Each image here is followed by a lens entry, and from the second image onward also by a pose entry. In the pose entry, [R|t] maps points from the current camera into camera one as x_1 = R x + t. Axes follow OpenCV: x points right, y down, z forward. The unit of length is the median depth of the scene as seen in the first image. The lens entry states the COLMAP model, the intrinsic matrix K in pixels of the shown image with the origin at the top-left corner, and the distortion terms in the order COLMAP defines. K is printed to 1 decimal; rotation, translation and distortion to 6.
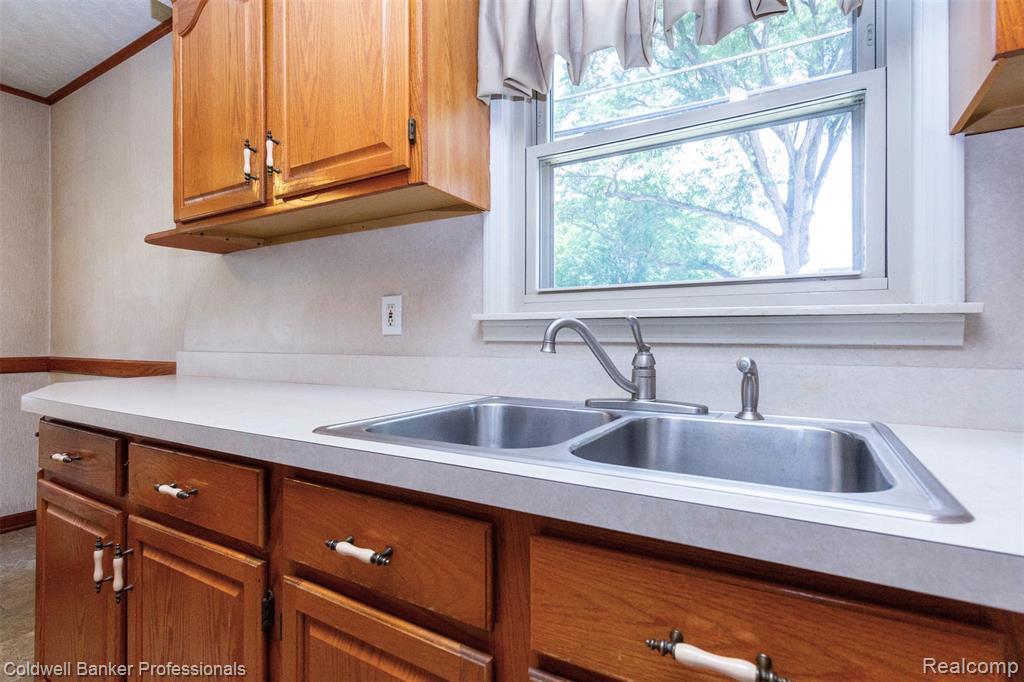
lens RADIAL K [[493.8, 0, 512.3], [0, 493.8, 339.9], [0, 0, 1]] dist [0.003788, 0.000483]
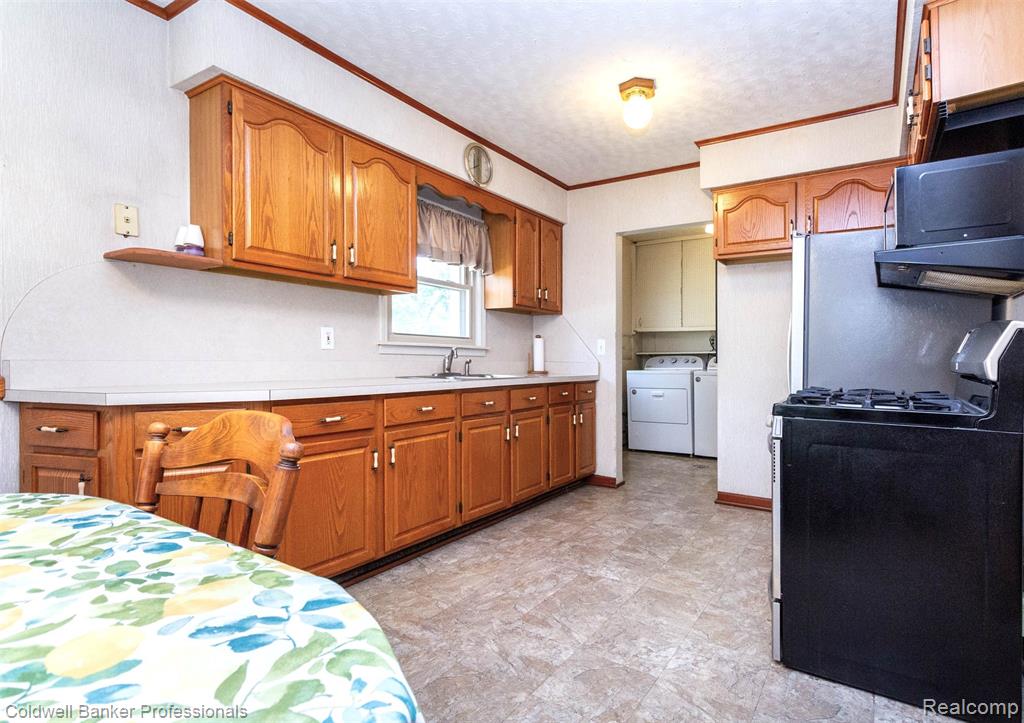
lens RADIAL K [[514.8, 0, 514.2], [0, 514.8, 366.8], [0, 0, 1]] dist [0.016482, -0.000054]
pose [[0.080624, -0.012769, 0.996663, -2.074058], [-0.011732, 0.999837, 0.013758, 0.020947], [-0.996676, -0.012802, 0.080461, 0.176581]]
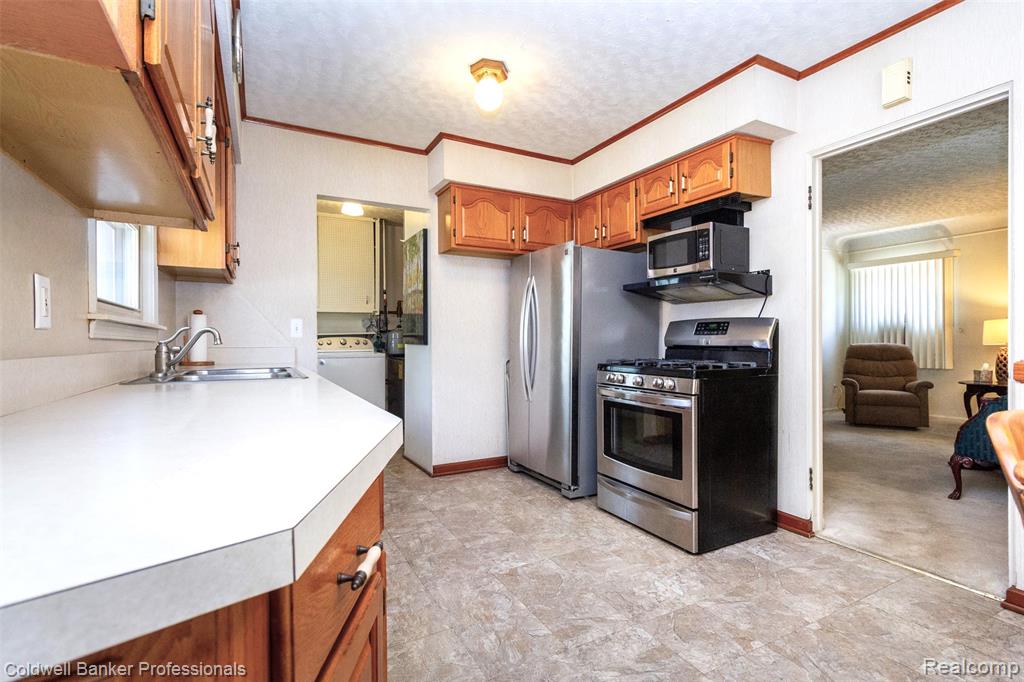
lens RADIAL K [[493.8, 0, 512.9], [0, 493.8, 345.2], [0, 0, 1]] dist [0.003788, 0.000483]
pose [[-0.848754, 0.003274, 0.528779, -1.198308], [0.005335, 0.999983, 0.002371, 0.021318], [-0.528762, 0.004834, -0.848757, 1.333507]]
